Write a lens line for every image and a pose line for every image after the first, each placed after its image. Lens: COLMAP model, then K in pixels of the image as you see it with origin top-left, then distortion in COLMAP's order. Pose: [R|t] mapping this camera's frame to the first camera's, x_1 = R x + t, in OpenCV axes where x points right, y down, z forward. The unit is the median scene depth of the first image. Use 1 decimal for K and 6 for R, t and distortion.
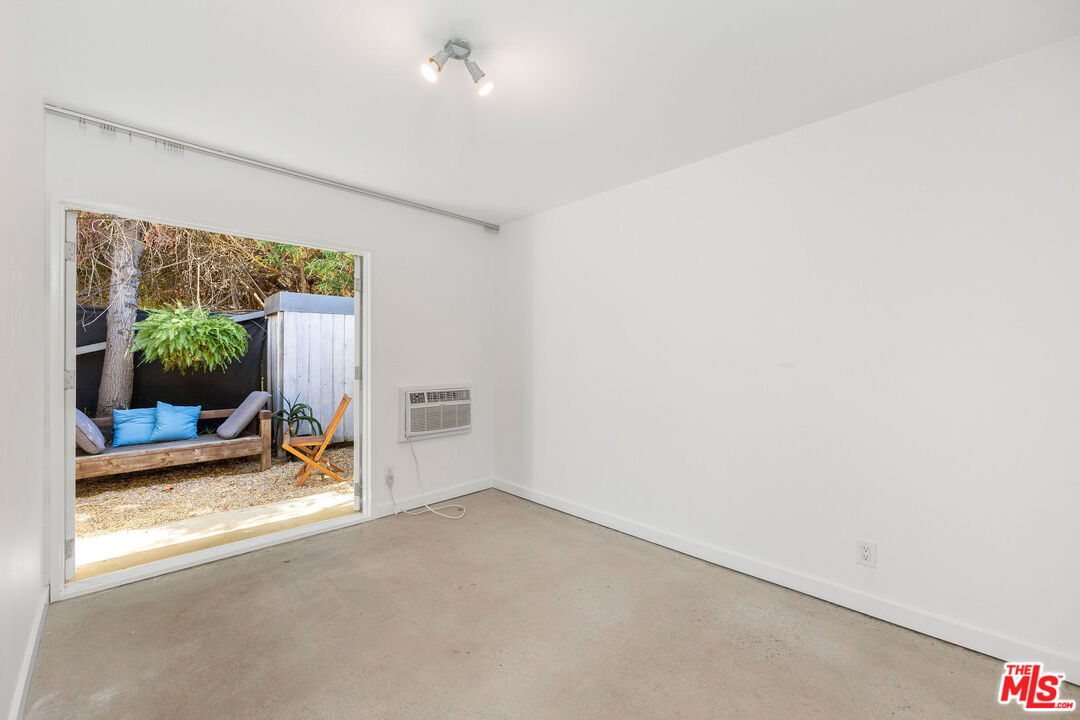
lens RADIAL K [[430.5, 0, 537.6], [0, 430.5, 354.7], [0, 0, 1]] dist [-0.000187, -0.004086]
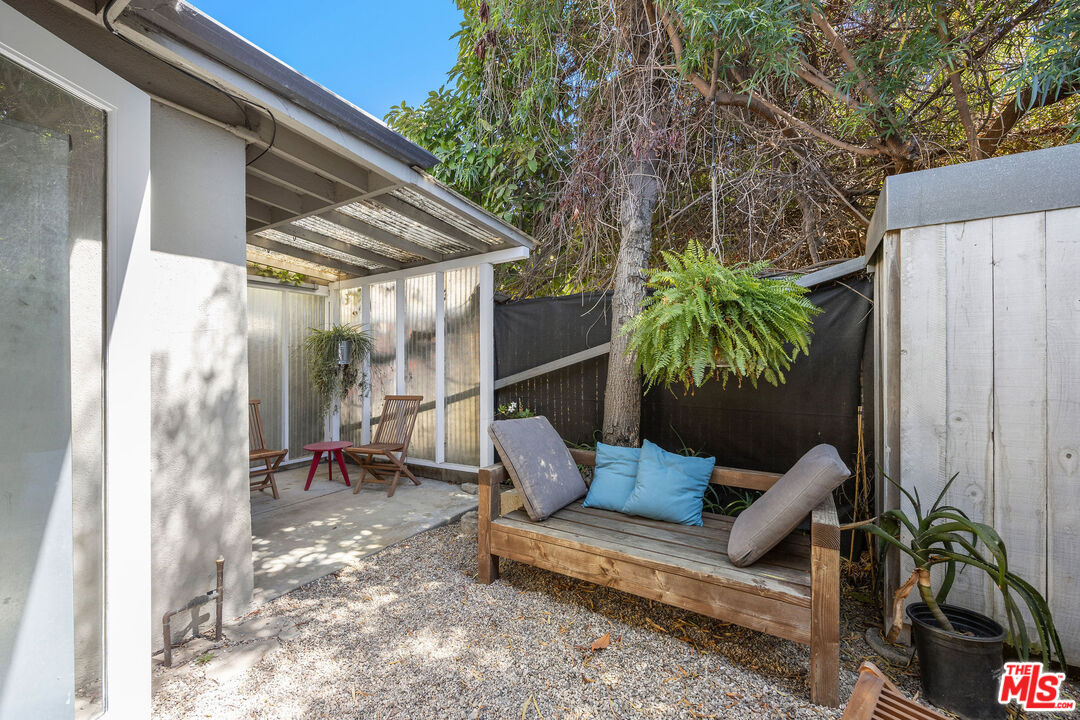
lens RADIAL K [[430.5, 0, 537.6], [0, 430.5, 354.7], [0, 0, 1]] dist [-0.000187, -0.004086]
pose [[0.247704, -0.009858, -0.968786, -0.349925], [0.000393, 0.999949, -0.010075, 0.005190], [0.968836, 0.002115, 0.247696, 0.675508]]
